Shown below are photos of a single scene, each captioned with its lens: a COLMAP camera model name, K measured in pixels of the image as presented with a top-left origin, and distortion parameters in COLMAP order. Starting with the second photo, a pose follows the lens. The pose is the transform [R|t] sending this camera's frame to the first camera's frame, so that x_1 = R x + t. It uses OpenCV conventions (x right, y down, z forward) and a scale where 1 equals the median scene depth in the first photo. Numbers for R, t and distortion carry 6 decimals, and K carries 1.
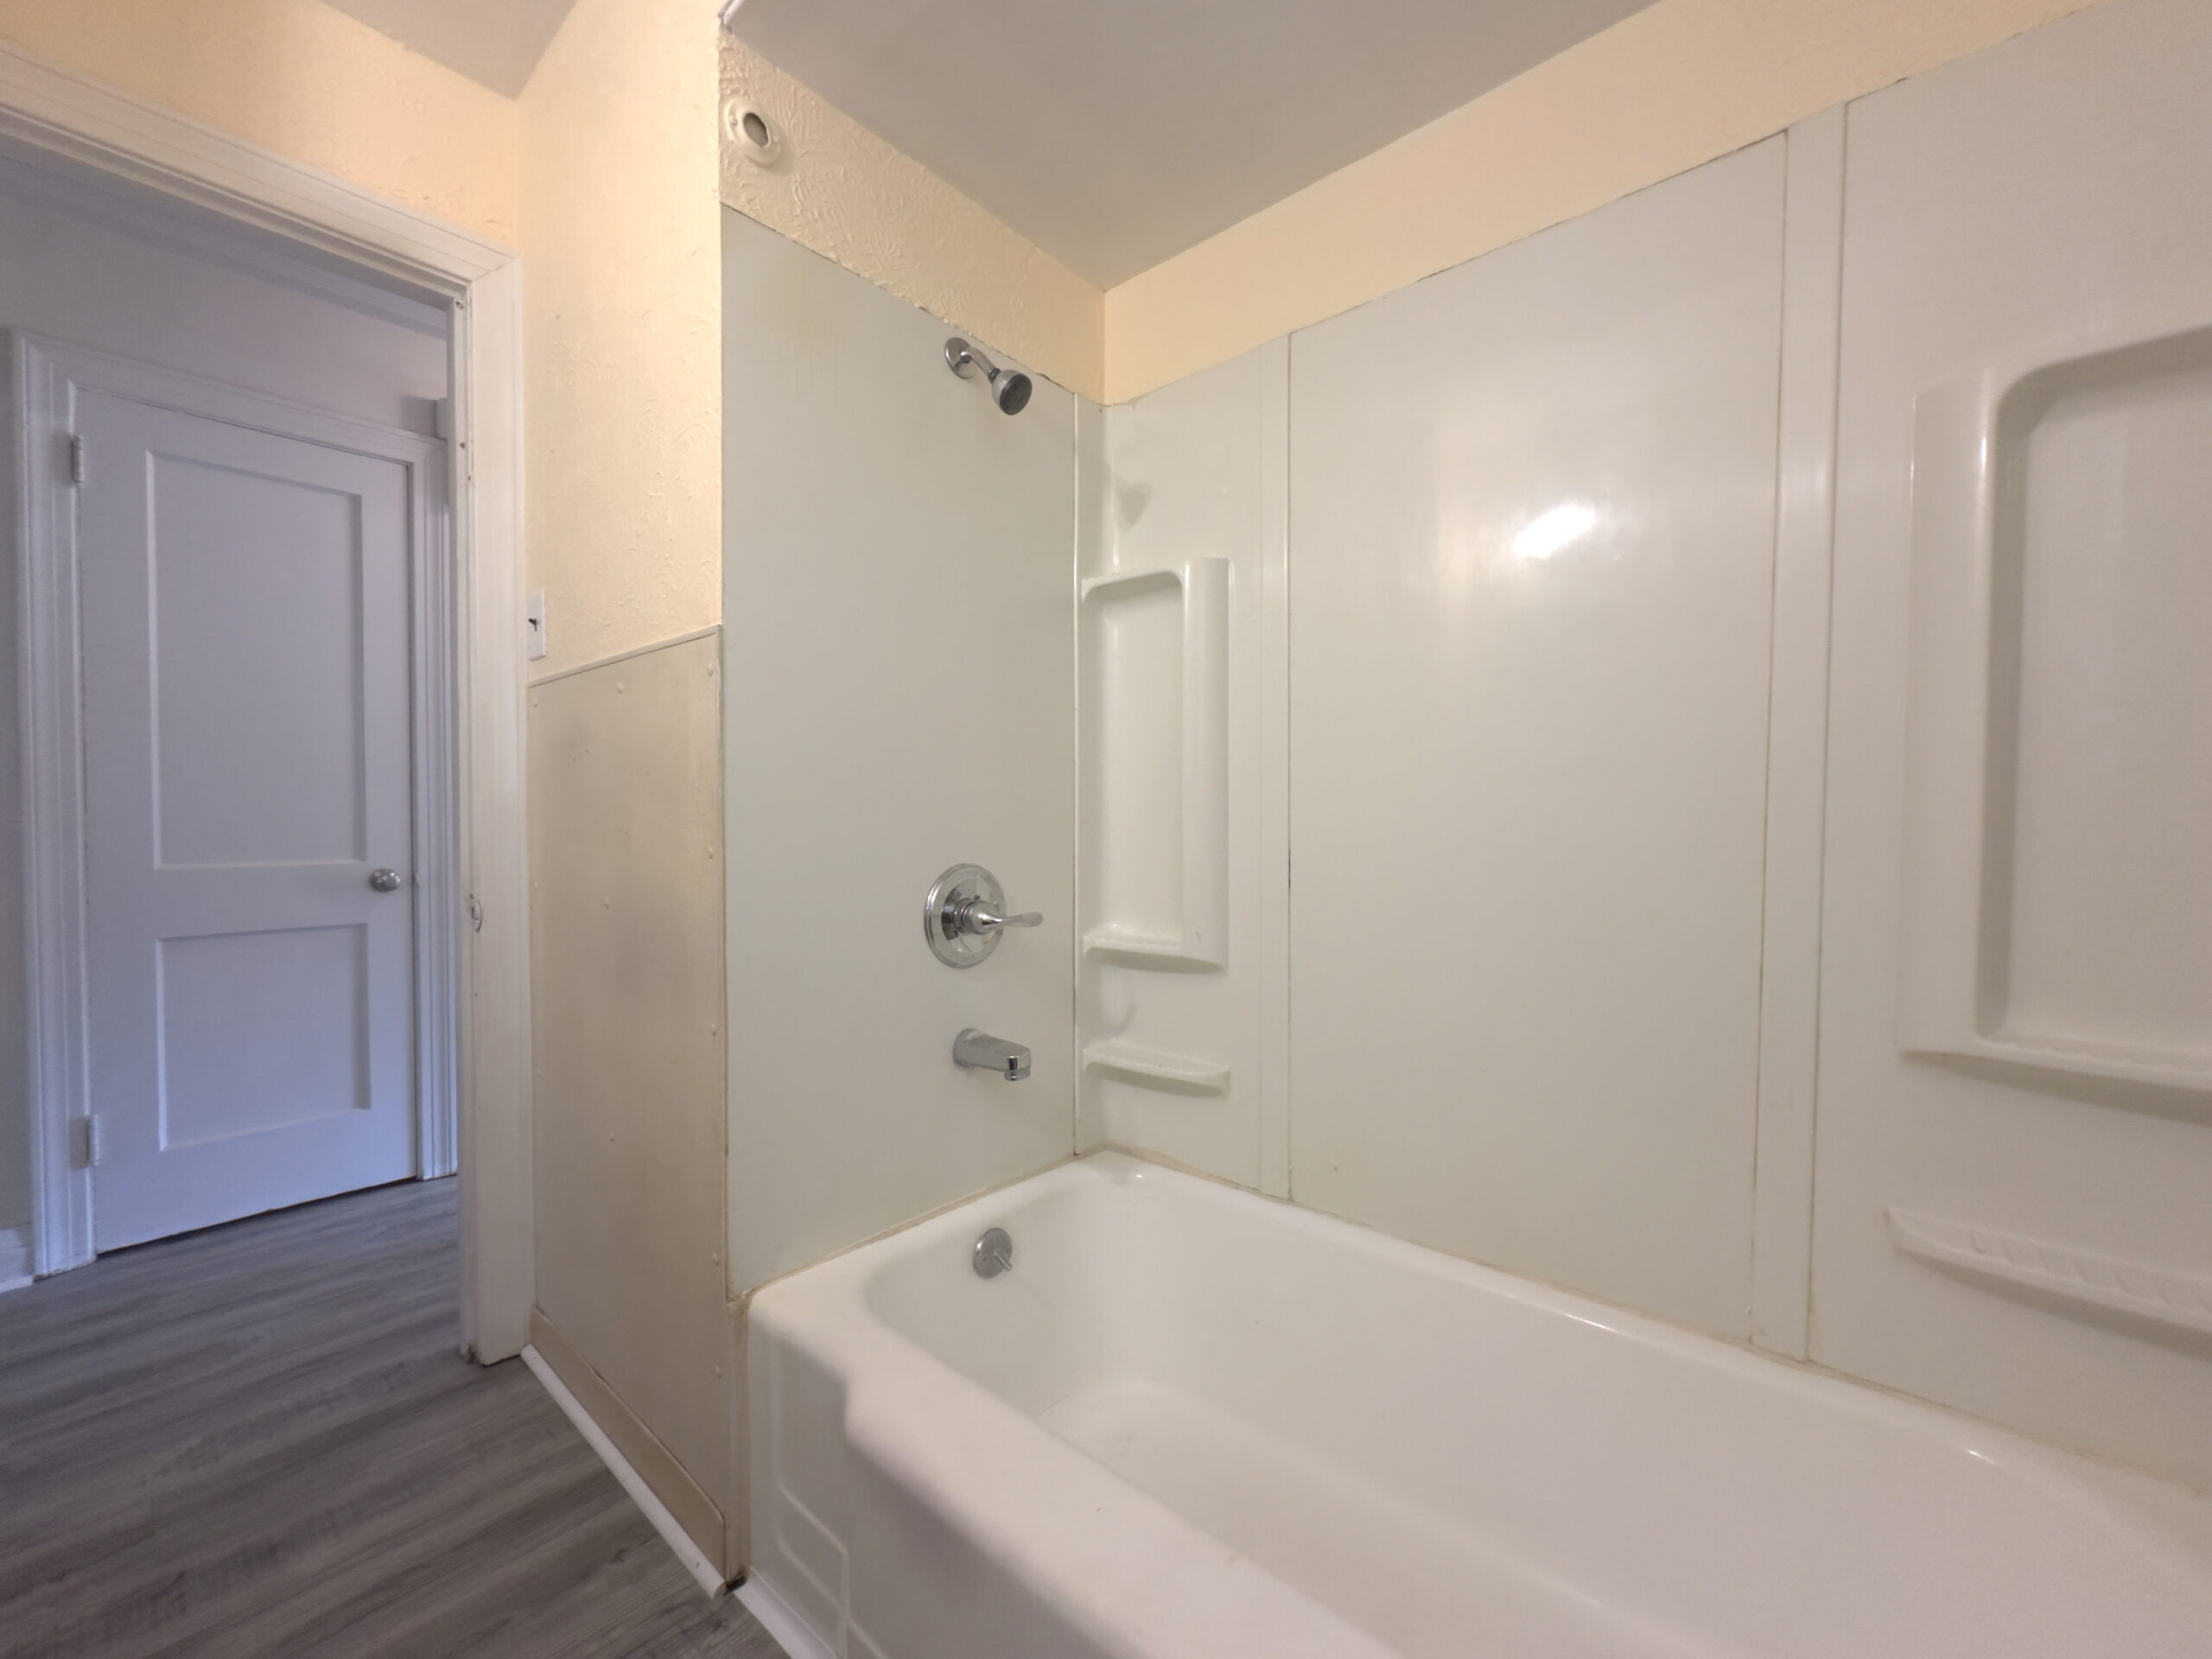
lens RADIAL K [[878.2, 0, 1107.9], [0, 878.2, 829.1], [0, 0, 1]] dist [-0.000405, -0.000341]
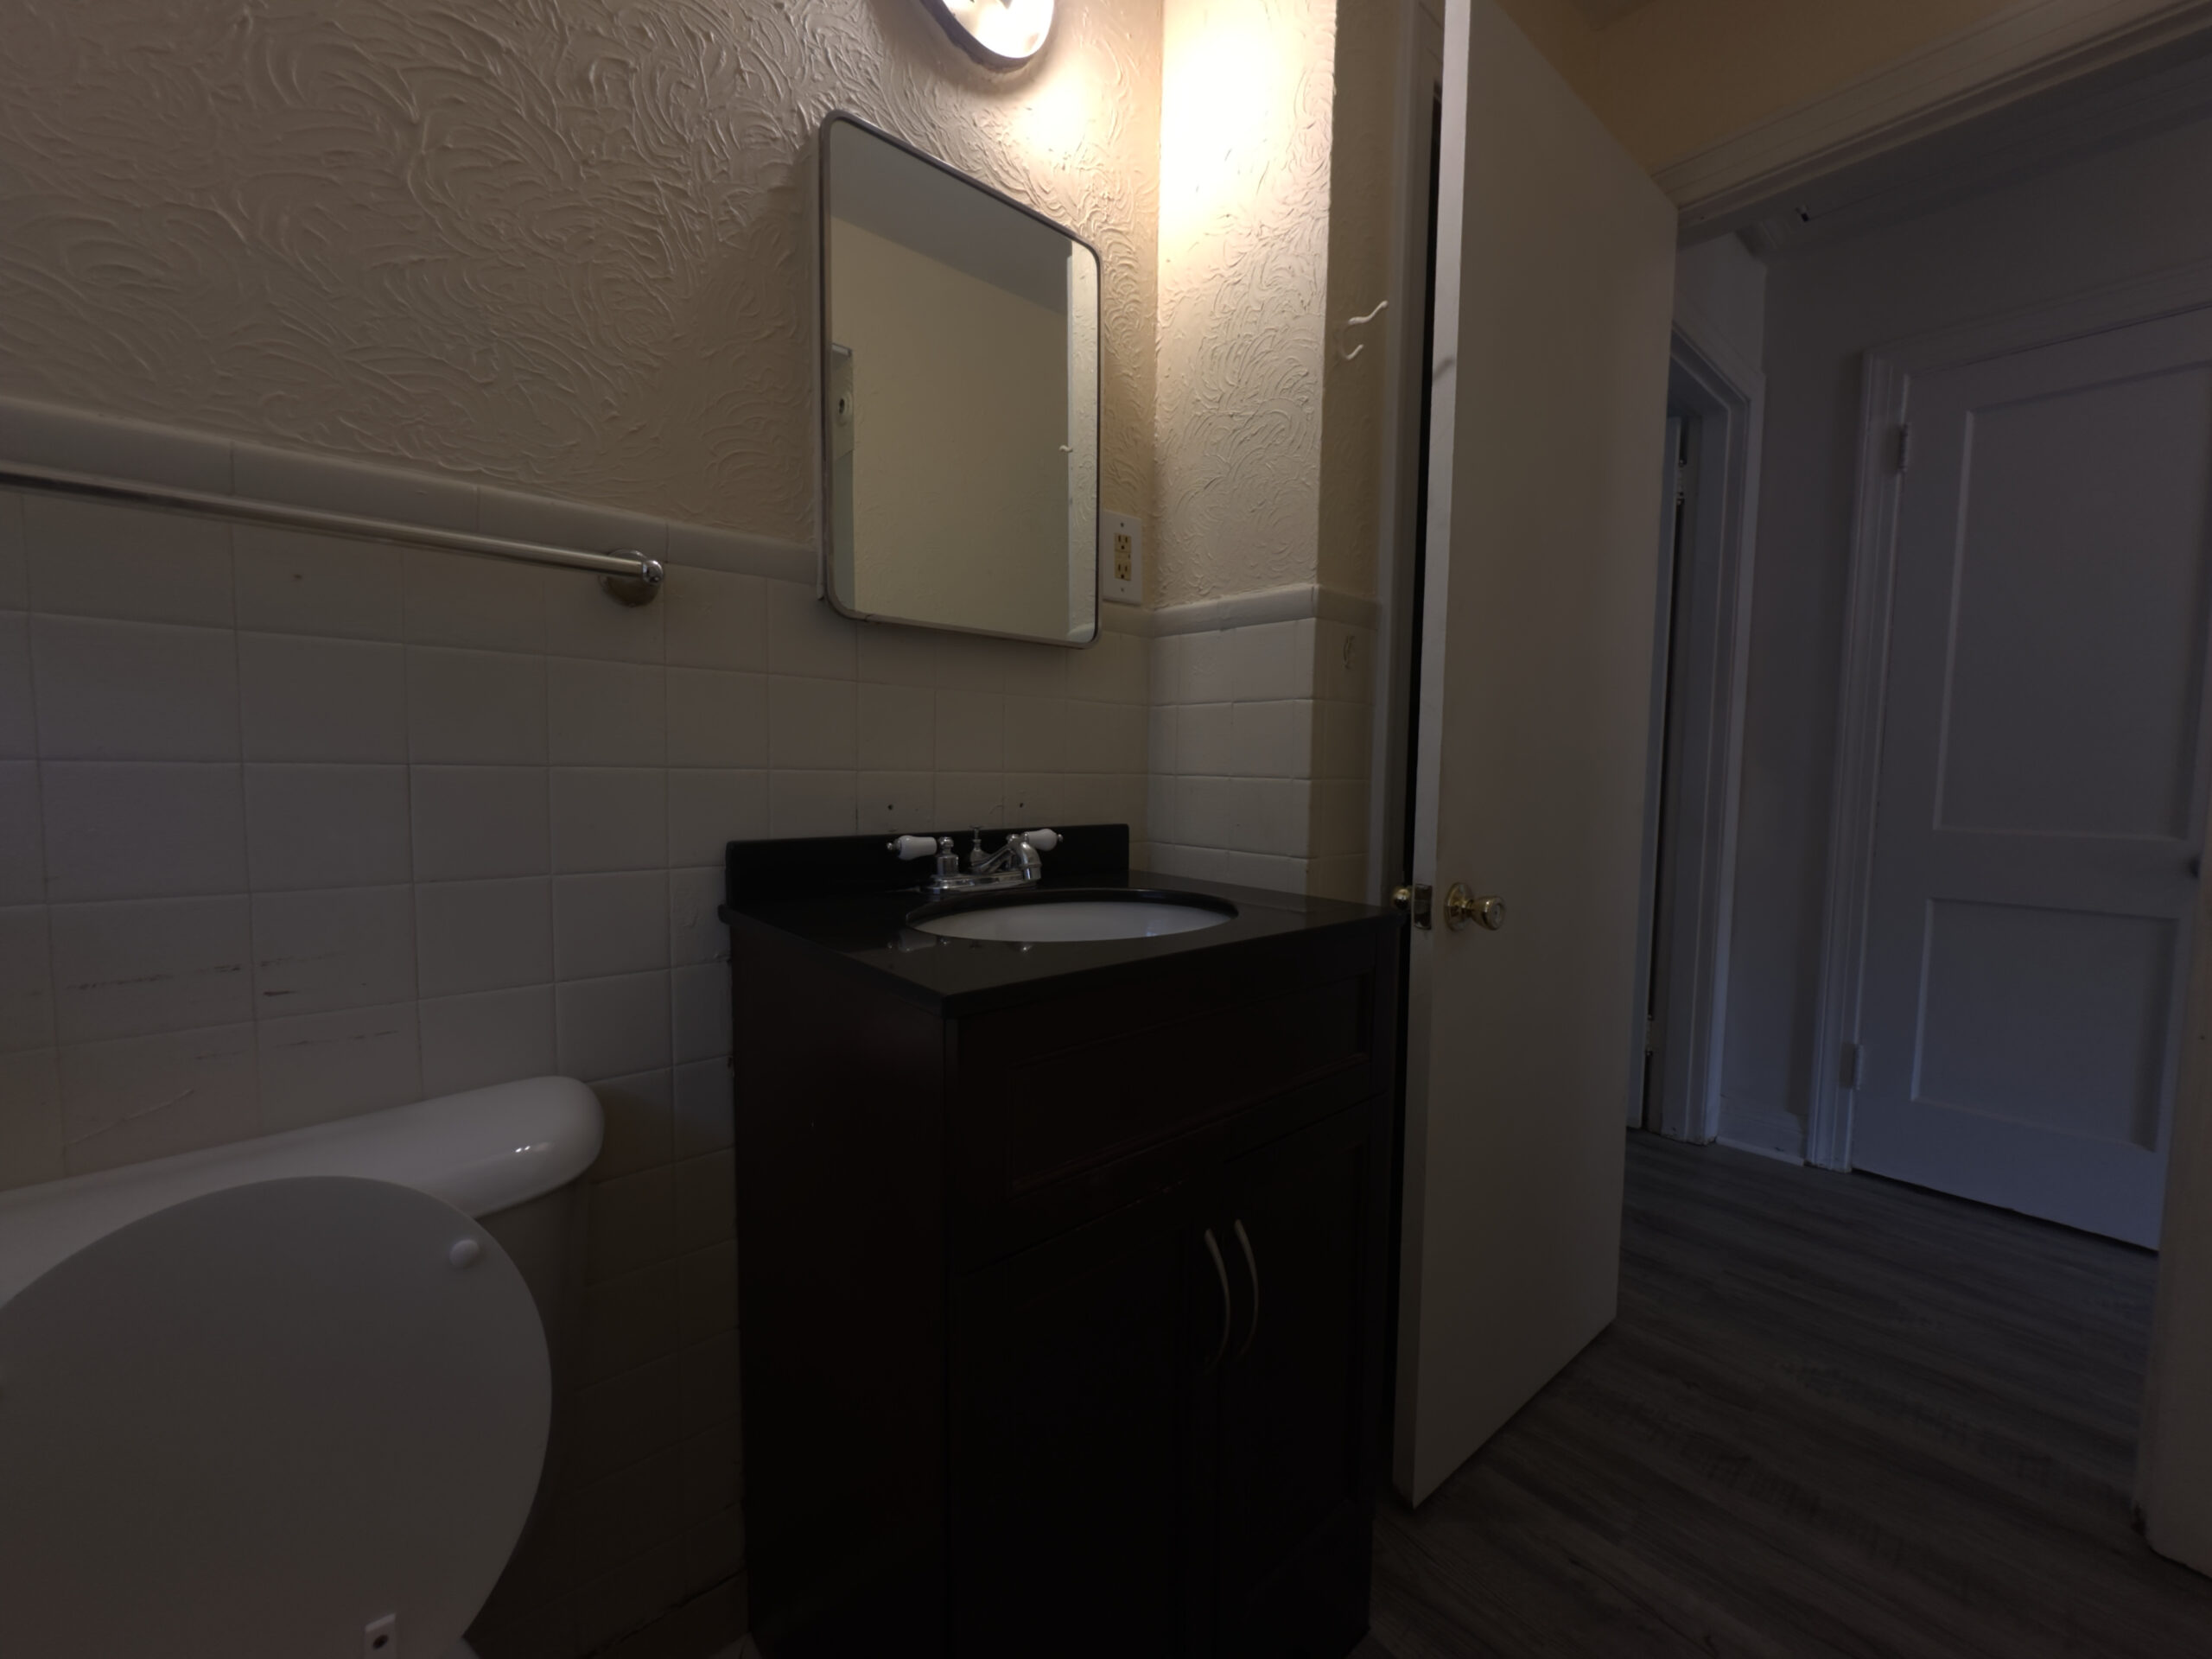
lens RADIAL K [[878.2, 0, 1107.9], [0, 878.2, 829.1], [0, 0, 1]] dist [-0.000405, -0.000341]
pose [[-0.132202, 0.066527, -0.988988, 0.056014], [-0.031285, 0.996968, 0.071246, 0.002503], [0.990729, 0.040359, -0.129720, 0.186995]]
